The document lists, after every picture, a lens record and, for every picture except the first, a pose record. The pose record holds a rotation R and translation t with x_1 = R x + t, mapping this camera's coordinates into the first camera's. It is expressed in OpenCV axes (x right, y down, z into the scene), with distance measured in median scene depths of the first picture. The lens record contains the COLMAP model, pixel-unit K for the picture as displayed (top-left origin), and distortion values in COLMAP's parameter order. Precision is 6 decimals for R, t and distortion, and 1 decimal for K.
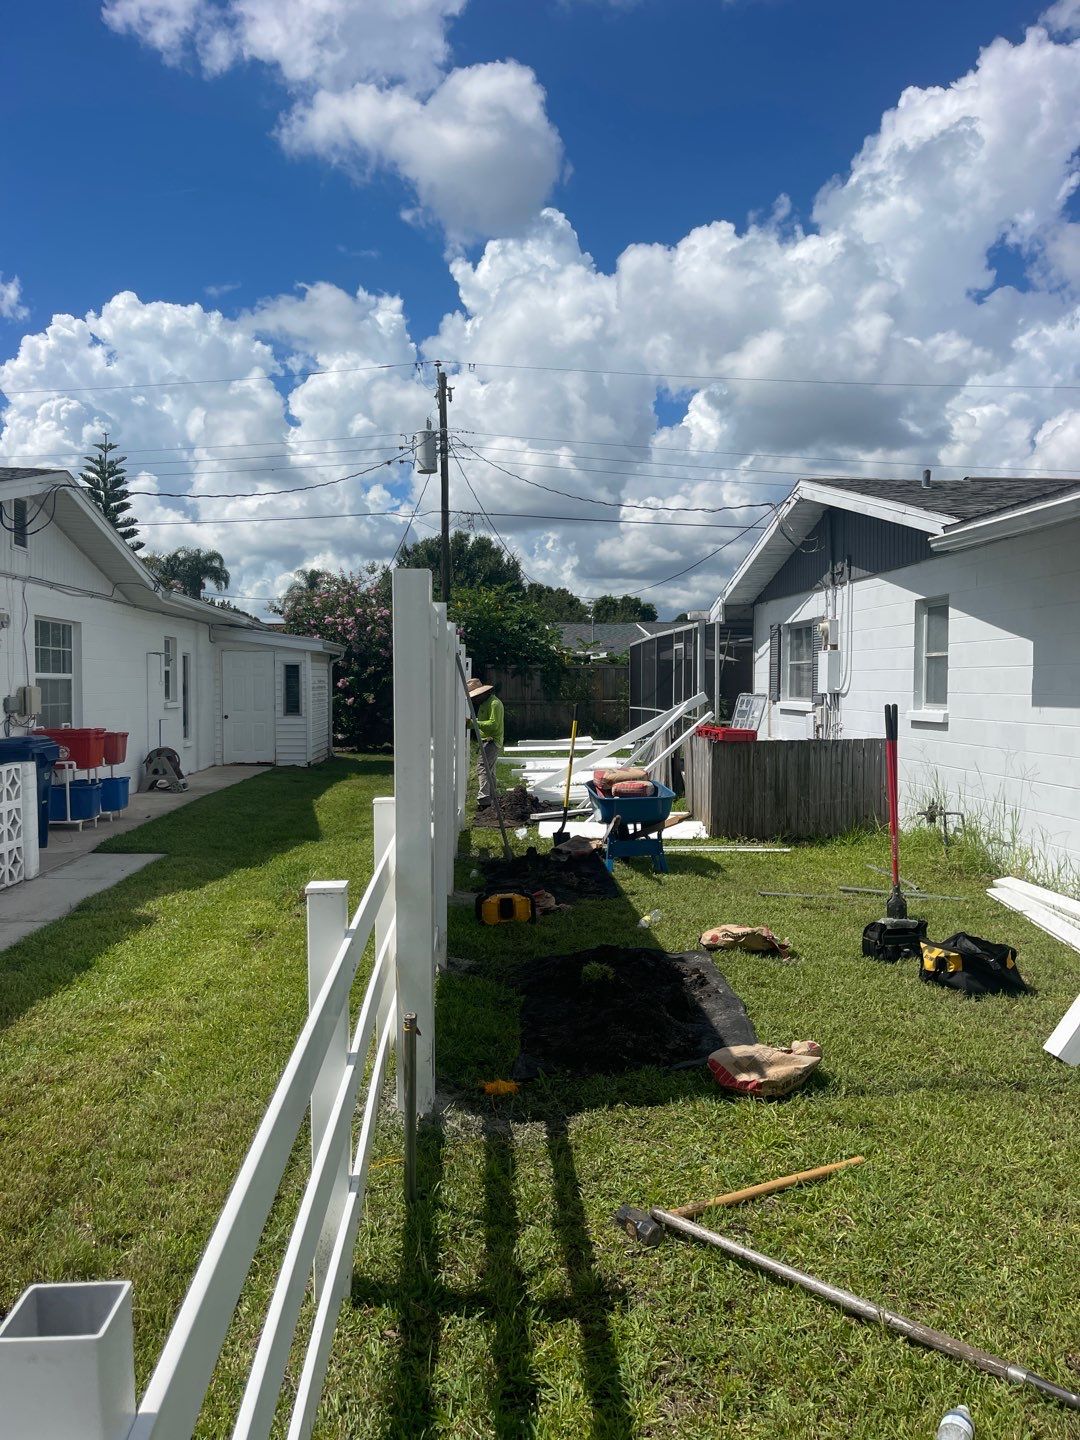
lens RADIAL K [[1082.7, 0, 534.6], [0, 1082.7, 724.9], [0, 0, 1]] dist [0.029298, -0.004603]
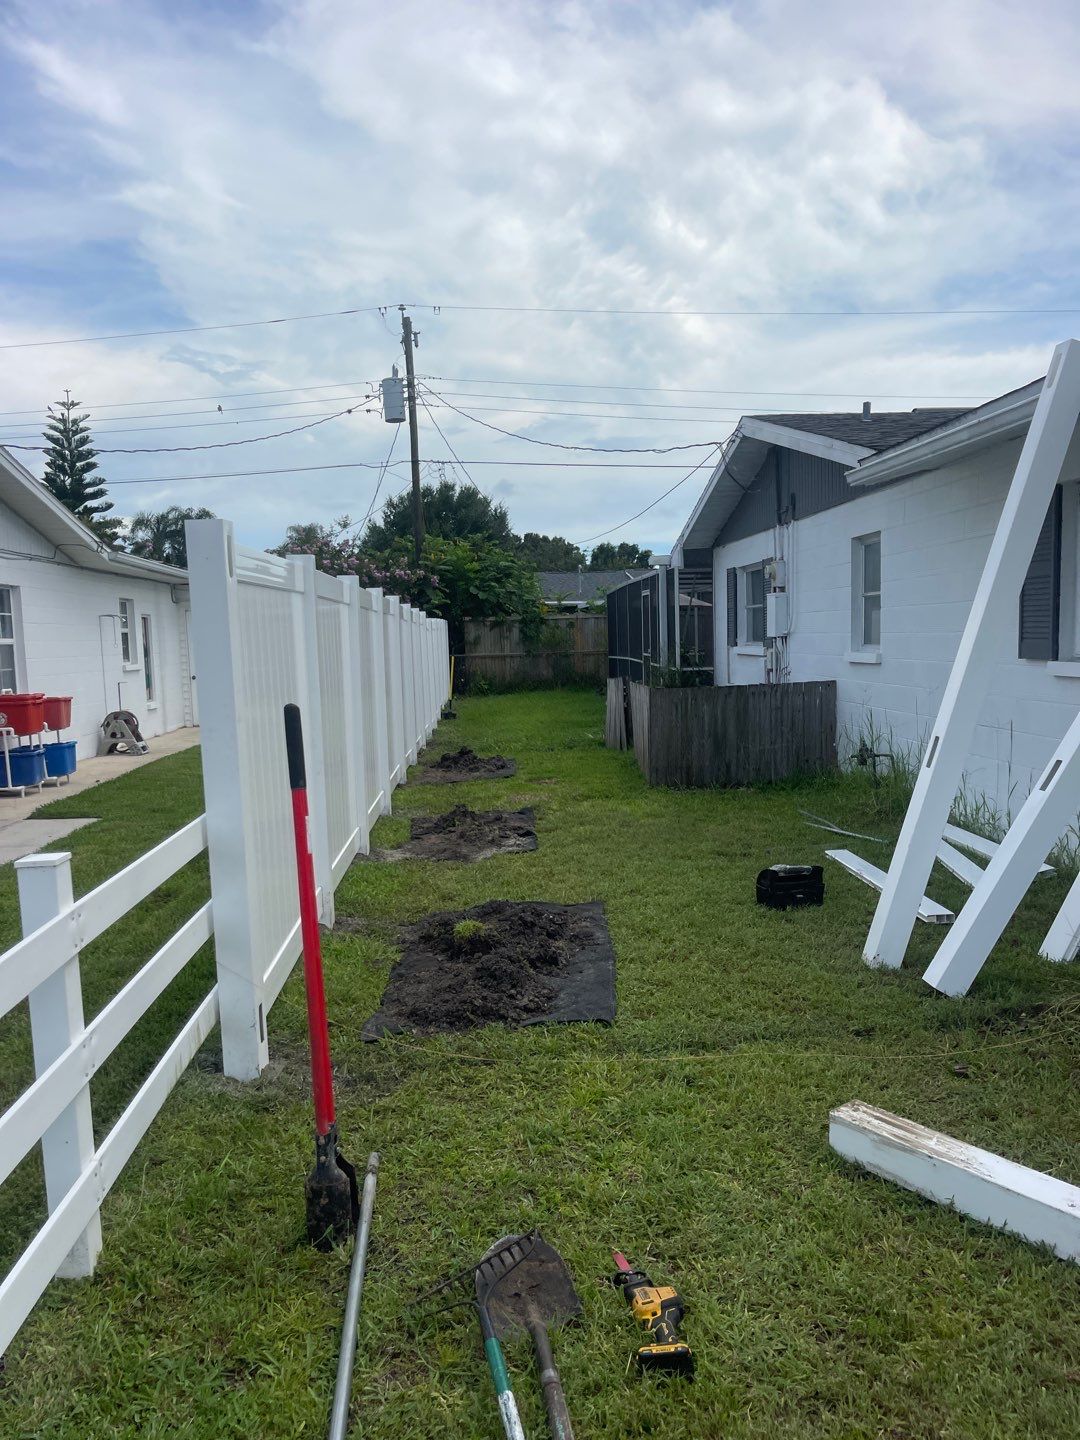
lens RADIAL K [[1074.7, 0, 537.5], [0, 1074.7, 742.7], [0, 0, 1]] dist [0.075221, -0.111623]
pose [[0.999552, -0.029409, -0.005584, 0.048368], [0.029701, 0.997607, 0.062441, -0.000560], [0.003734, -0.062579, 0.998033, 0.010424]]
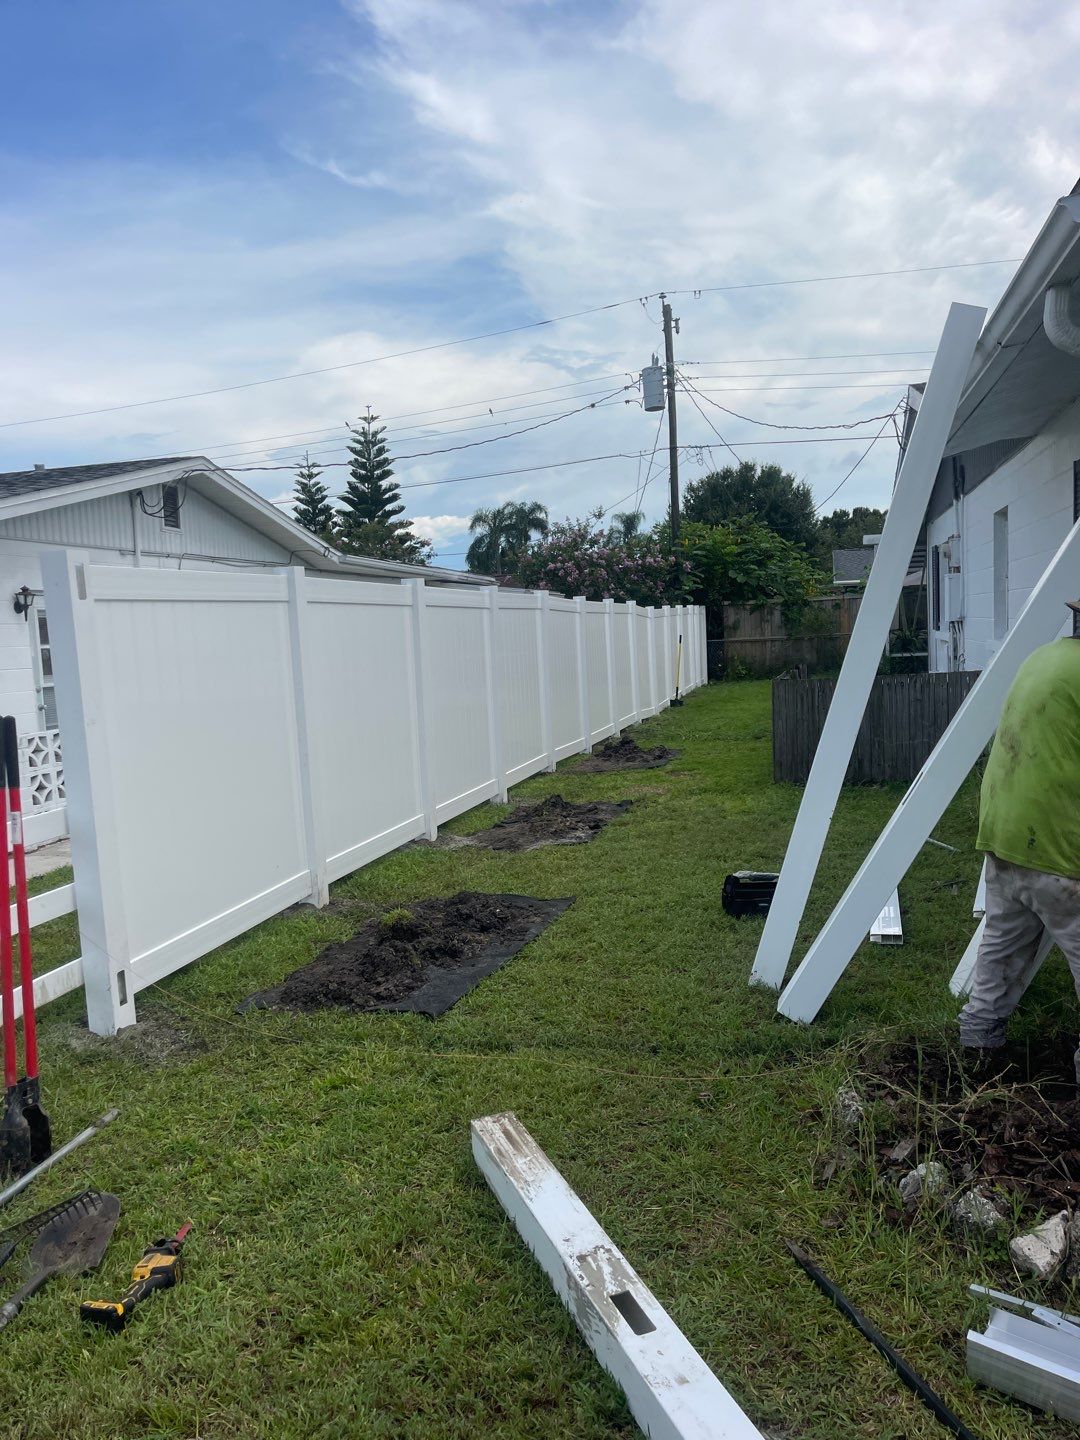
lens RADIAL K [[1076.7, 0, 540.0], [0, 1076.7, 720.0], [0, 0, 1]] dist [0.085139, -0.115665]
pose [[0.949511, -0.020384, -0.313070, 0.193729], [0.037133, 0.998175, 0.047627, -0.002392], [0.311528, -0.056848, 0.948535, 0.023810]]
